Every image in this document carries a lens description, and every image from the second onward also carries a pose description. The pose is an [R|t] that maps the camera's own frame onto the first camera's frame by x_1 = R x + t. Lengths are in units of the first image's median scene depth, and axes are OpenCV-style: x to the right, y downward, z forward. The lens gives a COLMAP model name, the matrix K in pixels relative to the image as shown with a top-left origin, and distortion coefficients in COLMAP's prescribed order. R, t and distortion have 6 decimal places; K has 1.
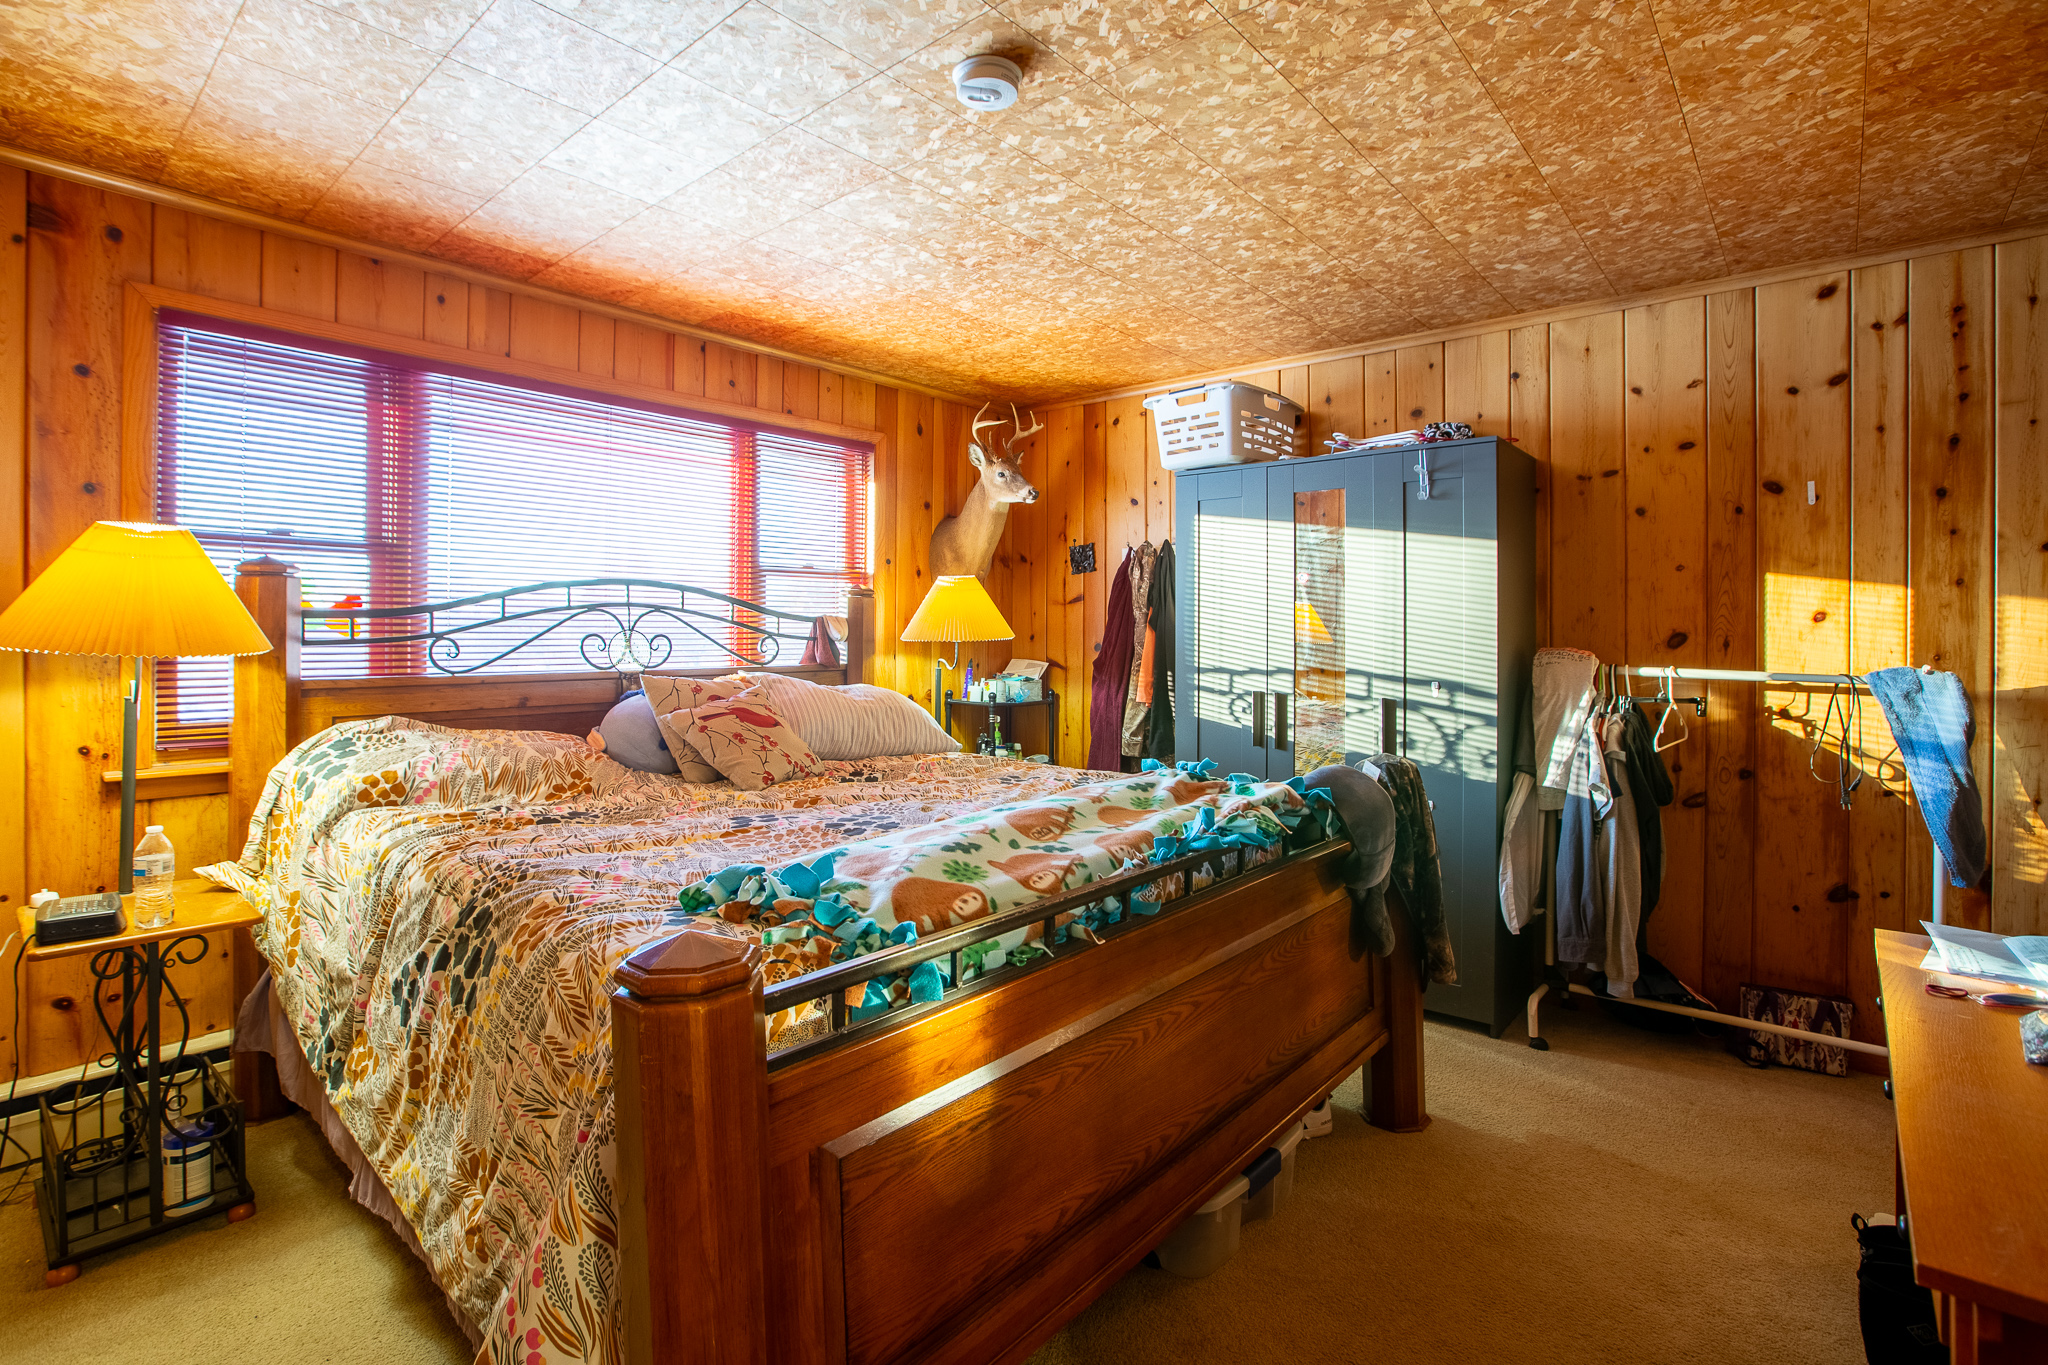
lens RADIAL K [[964.3, 0, 1023.6], [0, 964.3, 627.6], [0, 0, 1]] dist [0.001114, 0.000539]
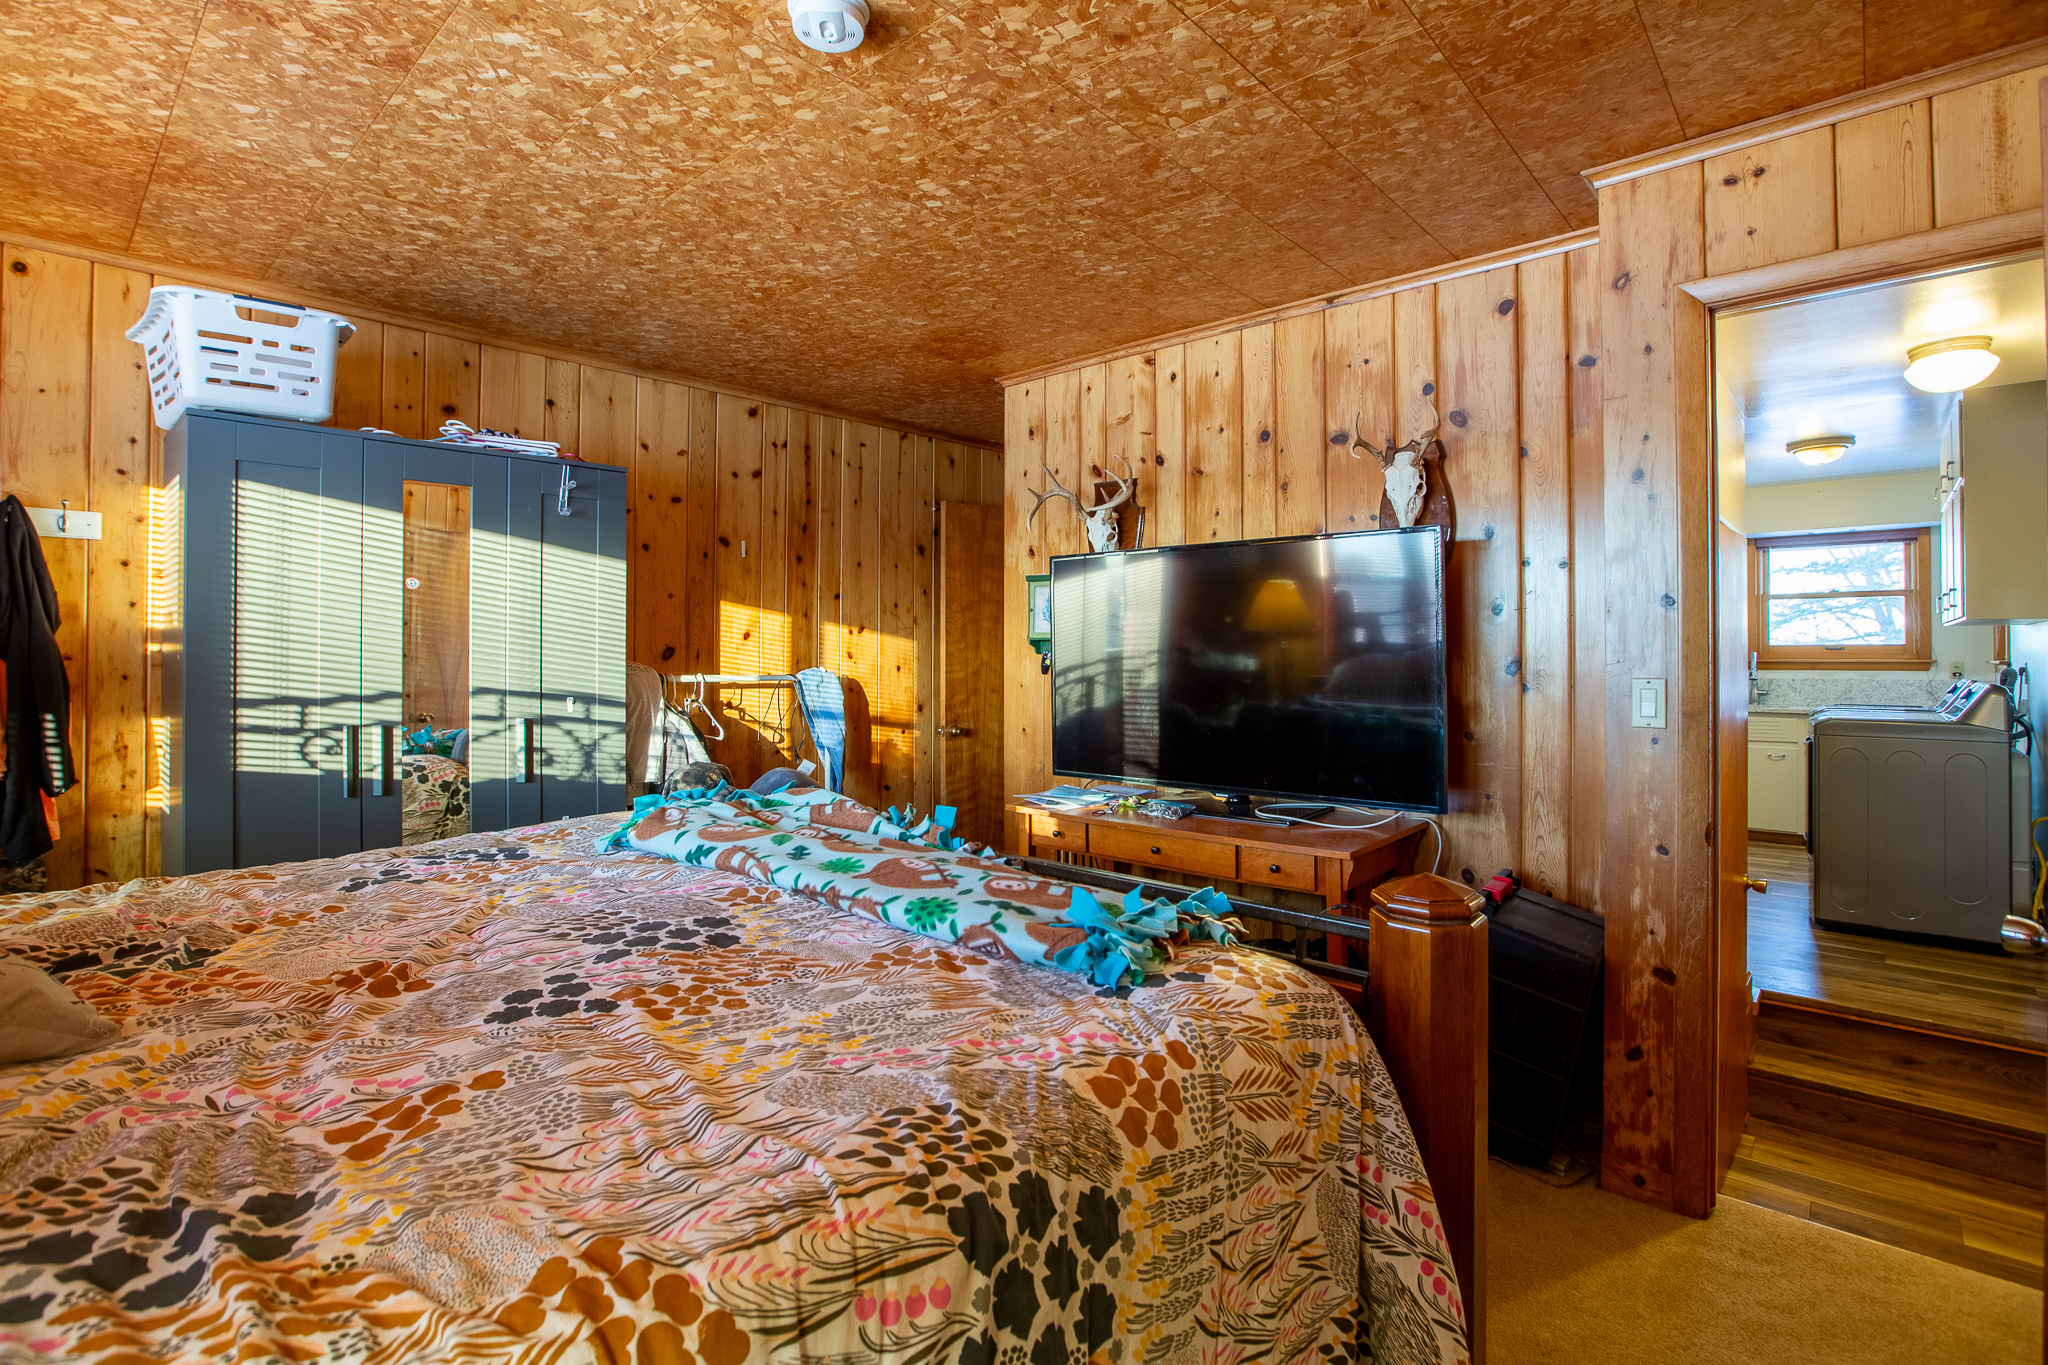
lens RADIAL K [[1002.3, 0, 1024.0], [0, 1002.3, 652.8], [0, 0, 1]] dist [-0.001203, 0.000054]
pose [[0.055697, -0.003586, 0.998441, -0.597482], [0.007317, 0.999968, 0.003184, 0.011797], [-0.998421, 0.007128, 0.055722, 0.465048]]
